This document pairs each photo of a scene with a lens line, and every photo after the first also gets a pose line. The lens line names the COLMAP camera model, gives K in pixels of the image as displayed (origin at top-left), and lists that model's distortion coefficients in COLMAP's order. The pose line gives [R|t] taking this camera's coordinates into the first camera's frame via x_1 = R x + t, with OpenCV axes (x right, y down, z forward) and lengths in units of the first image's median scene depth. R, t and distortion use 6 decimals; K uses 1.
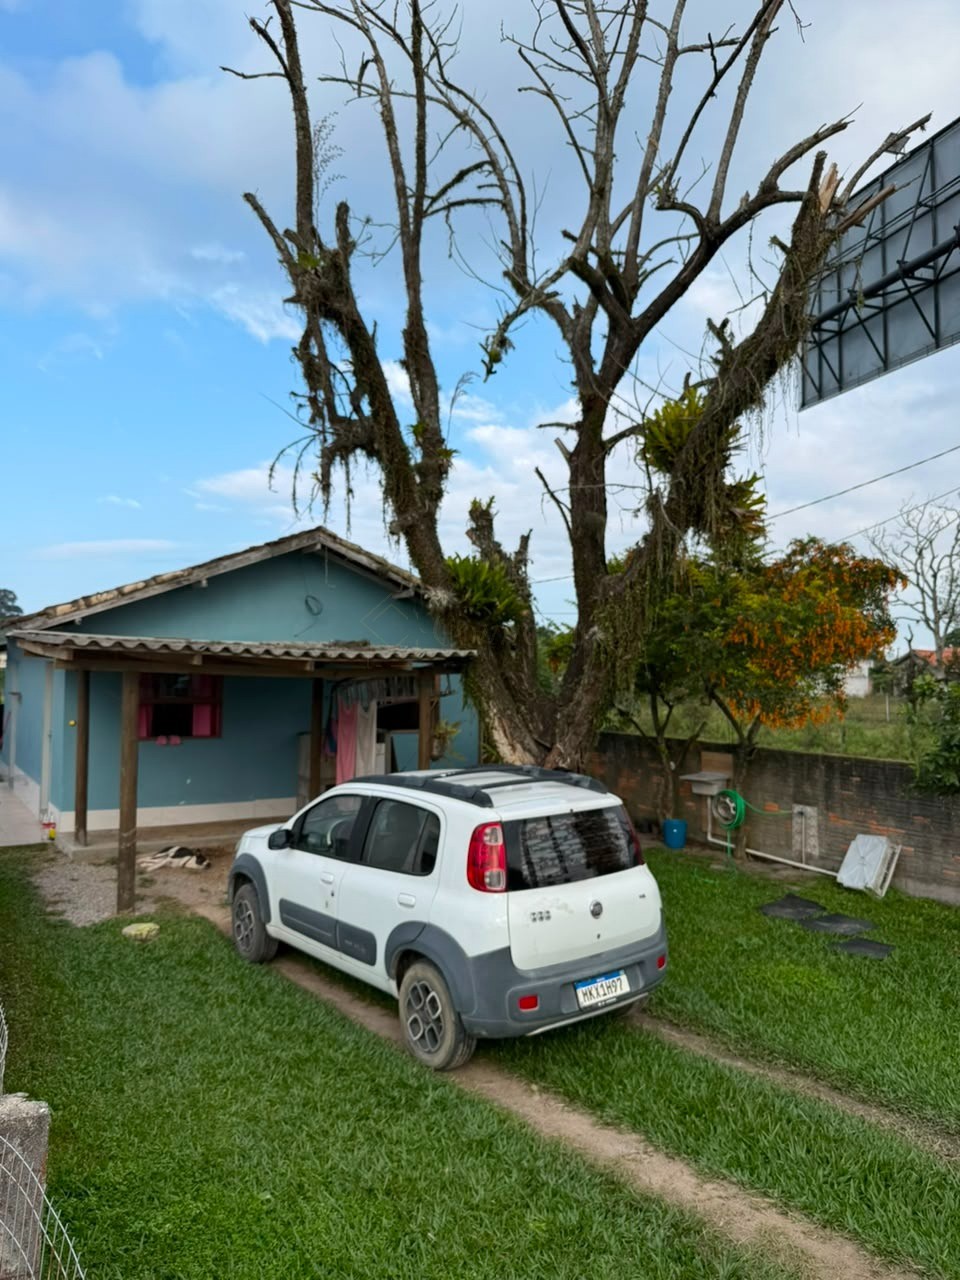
lens RADIAL K [[903.5, 0, 478.0], [0, 903.5, 645.8], [0, 0, 1]] dist [0.043265, -0.068860]
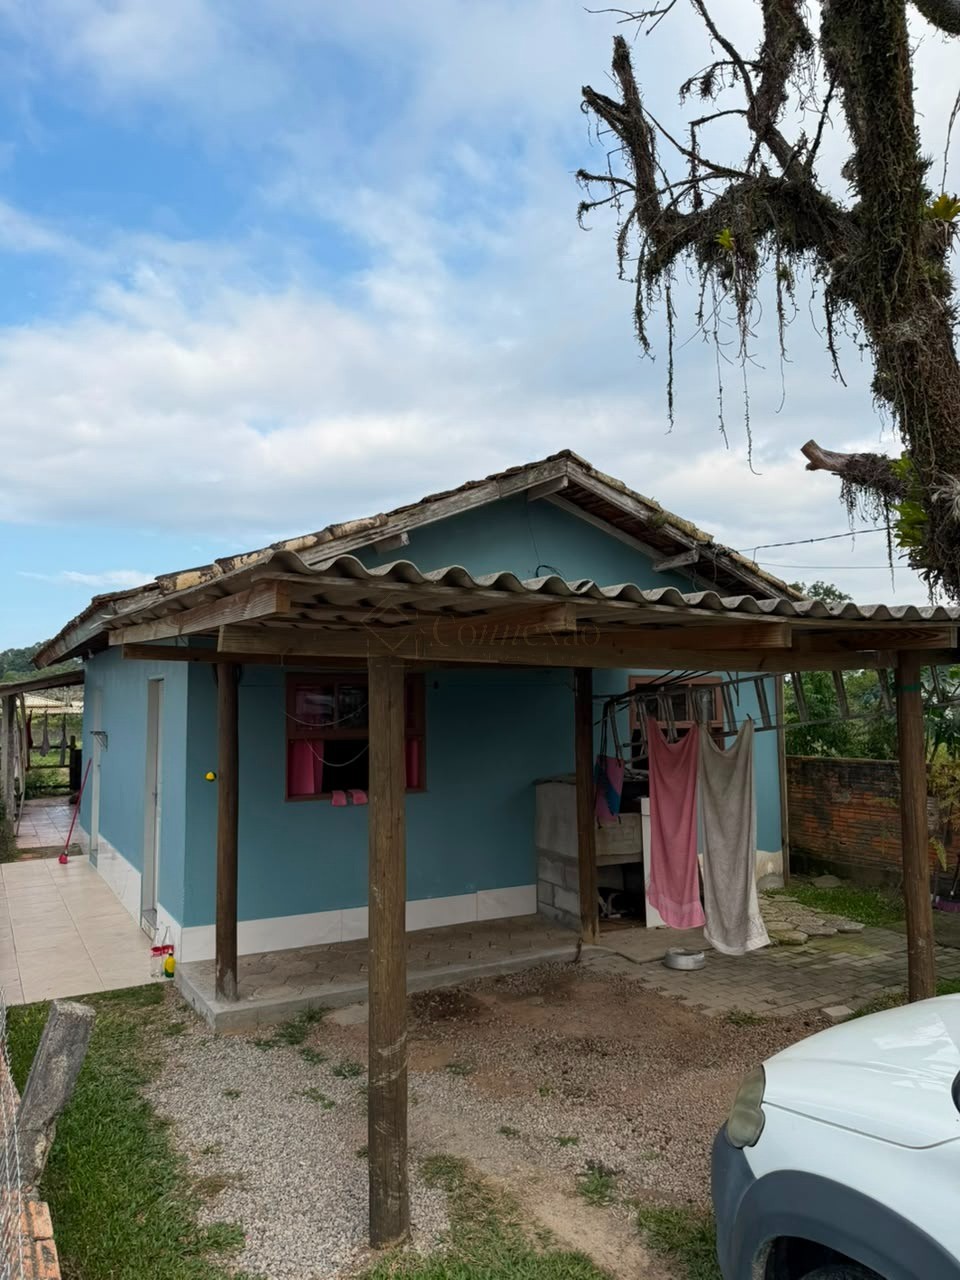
lens RADIAL K [[903.5, 0, 478.0], [0, 903.5, 645.8], [0, 0, 1]] dist [0.043265, -0.068860]
pose [[0.997347, -0.034576, -0.064066, -0.272442], [0.032075, 0.998698, -0.039663, 0.035782], [0.065354, 0.037503, 0.997157, 0.507812]]
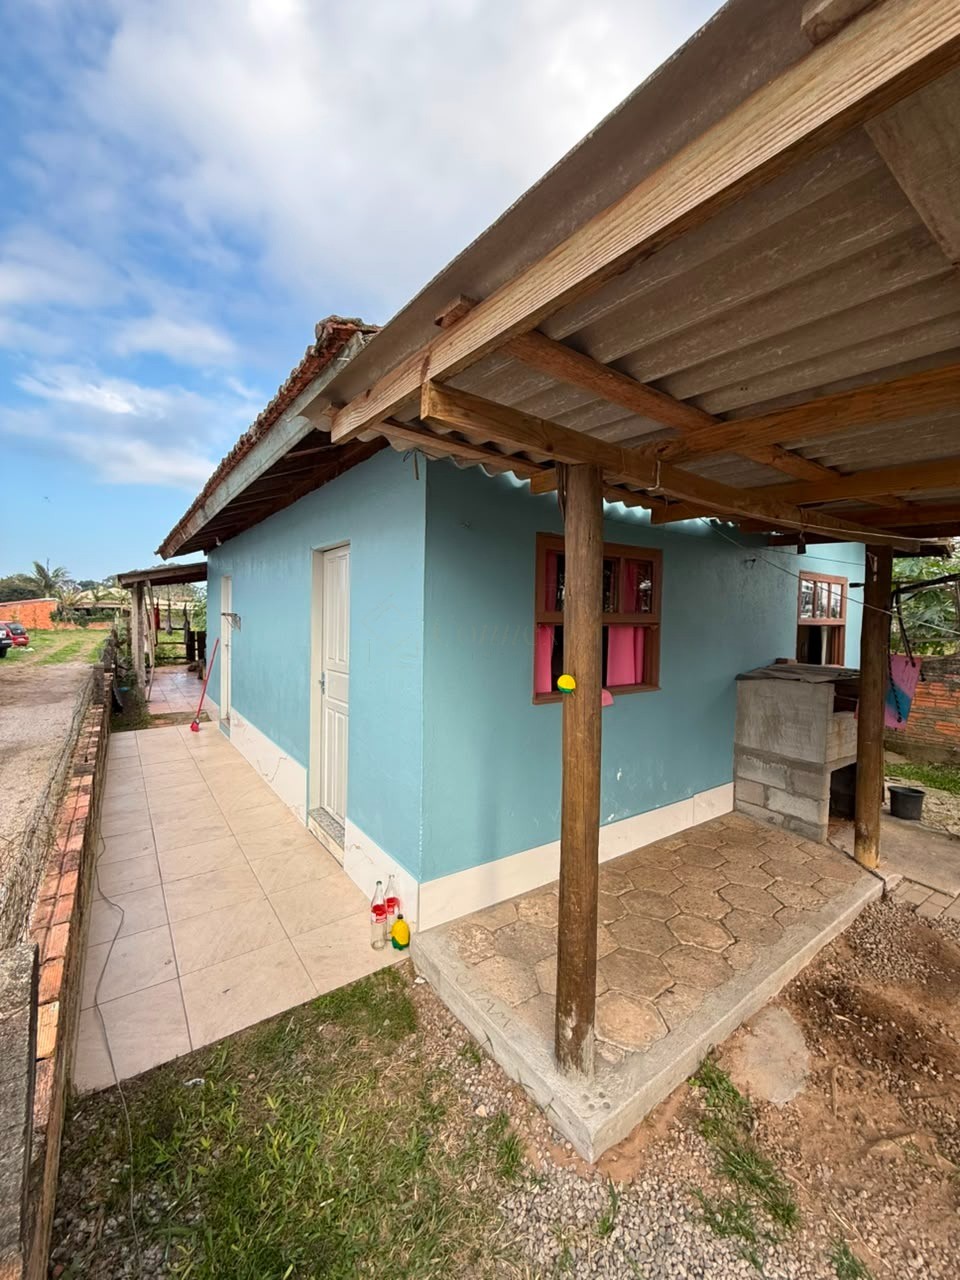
lens RADIAL K [[508.6, 0, 479.3], [0, 508.6, 636.9], [0, 0, 1]] dist [-0.000722, -0.000234]
pose [[0.998592, 0.000004, 0.053056, -0.530869], [-0.003770, 0.997477, 0.070884, 0.064646], [-0.052922, -0.070984, 0.996073, 0.927325]]
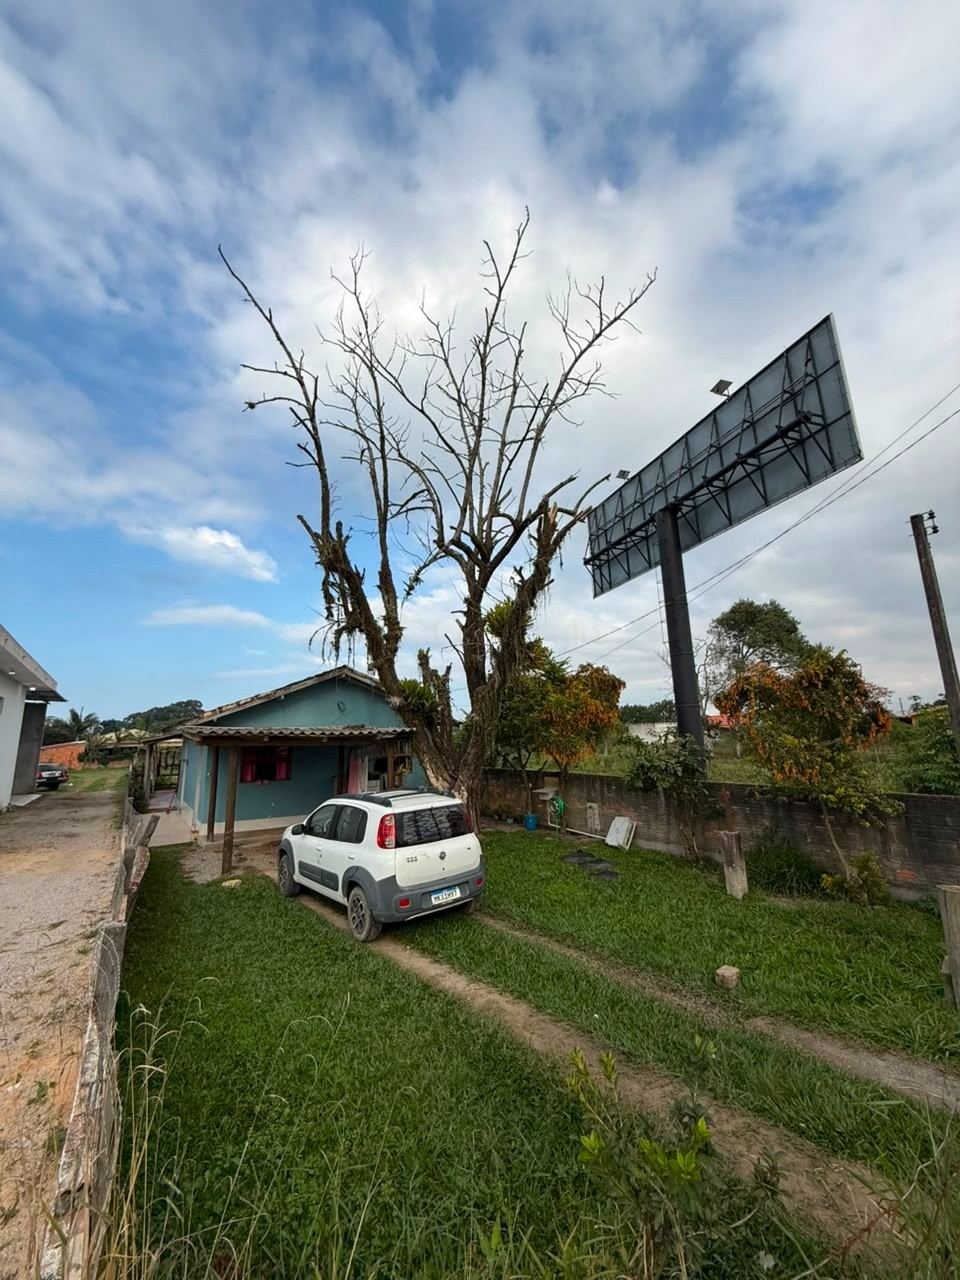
lens RADIAL K [[508.6, 0, 479.3], [0, 508.6, 636.9], [0, 0, 1]] dist [-0.000722, -0.000234]
pose [[0.999012, -0.033771, 0.028891, 0.113222], [0.038090, 0.985541, -0.165103, -0.001992], [-0.022898, 0.166040, 0.985853, -0.126669]]
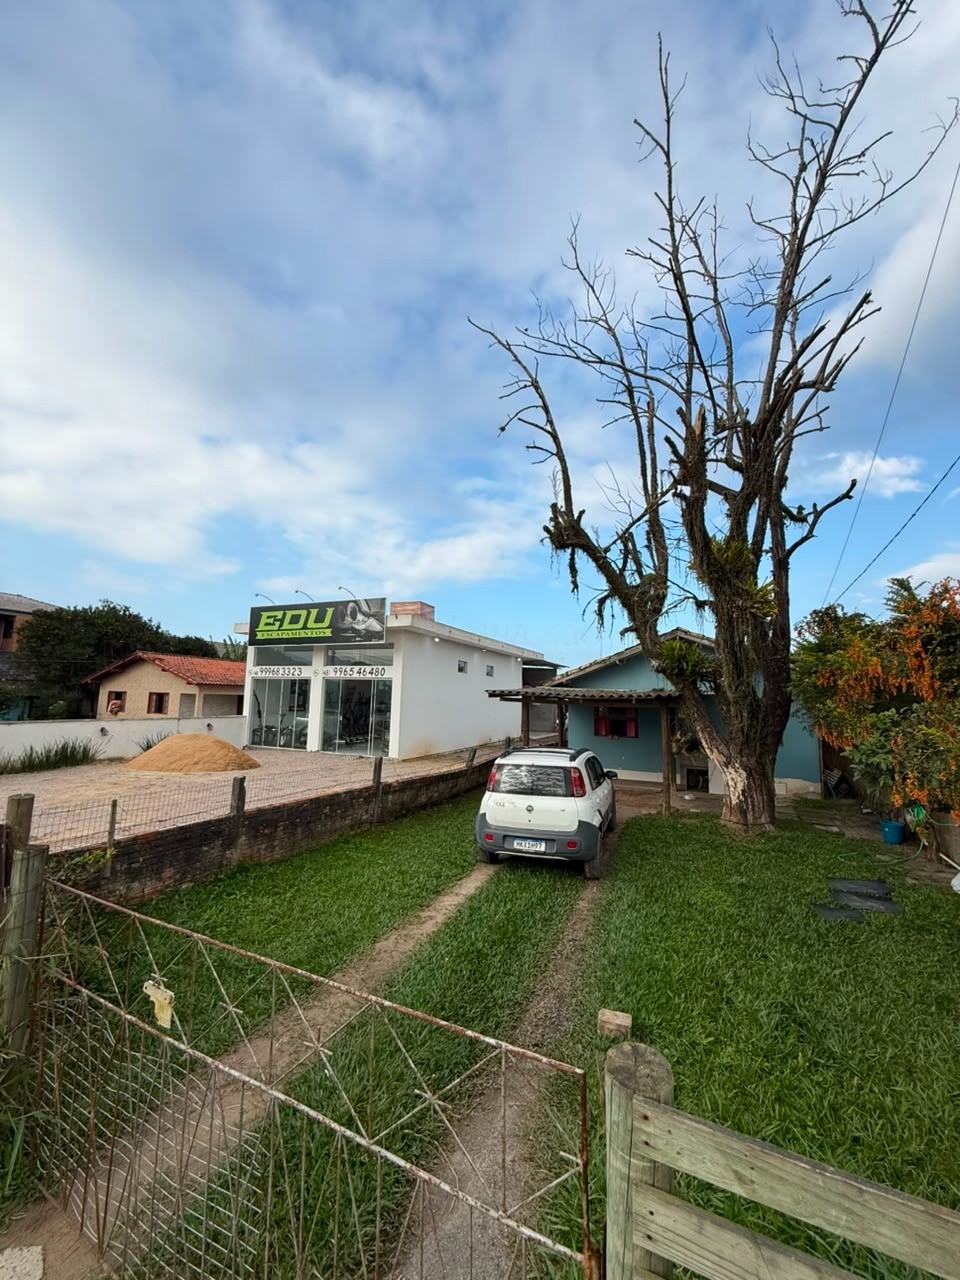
lens RADIAL K [[508.6, 0, 479.3], [0, 508.6, 636.9], [0, 0, 1]] dist [-0.000722, -0.000234]
pose [[0.537677, -0.106250, -0.836430, 0.660006], [0.011211, 0.992842, -0.118911, 0.011790], [0.843077, 0.054559, 0.535019, 0.117929]]
